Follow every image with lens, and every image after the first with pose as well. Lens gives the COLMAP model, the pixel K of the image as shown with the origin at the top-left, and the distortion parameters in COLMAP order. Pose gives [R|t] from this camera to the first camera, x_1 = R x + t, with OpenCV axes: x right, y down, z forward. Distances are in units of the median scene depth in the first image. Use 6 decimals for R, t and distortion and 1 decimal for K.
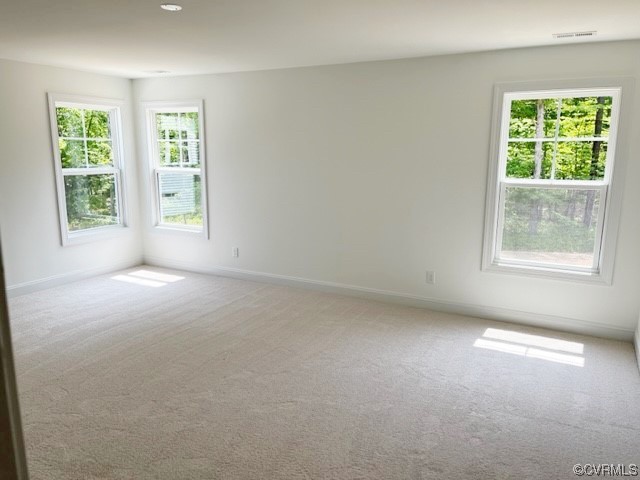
lens RADIAL K [[493.2, 0, 320.0], [0, 493.2, 240.0], [0, 0, 1]] dist [-0.005715, -0.004567]
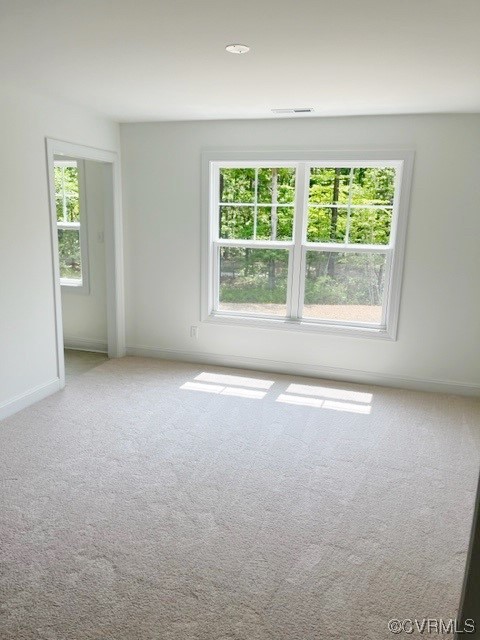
lens RADIAL K [[493.2, 0, 240.0], [0, 493.2, 320.0], [0, 0, 1]] dist [-0.005715, -0.004567]
pose [[0.979368, -0.019382, 0.201154, 0.152227], [0.012407, 0.999279, 0.035876, 0.015666], [-0.201704, -0.032640, 0.978903, -0.082558]]
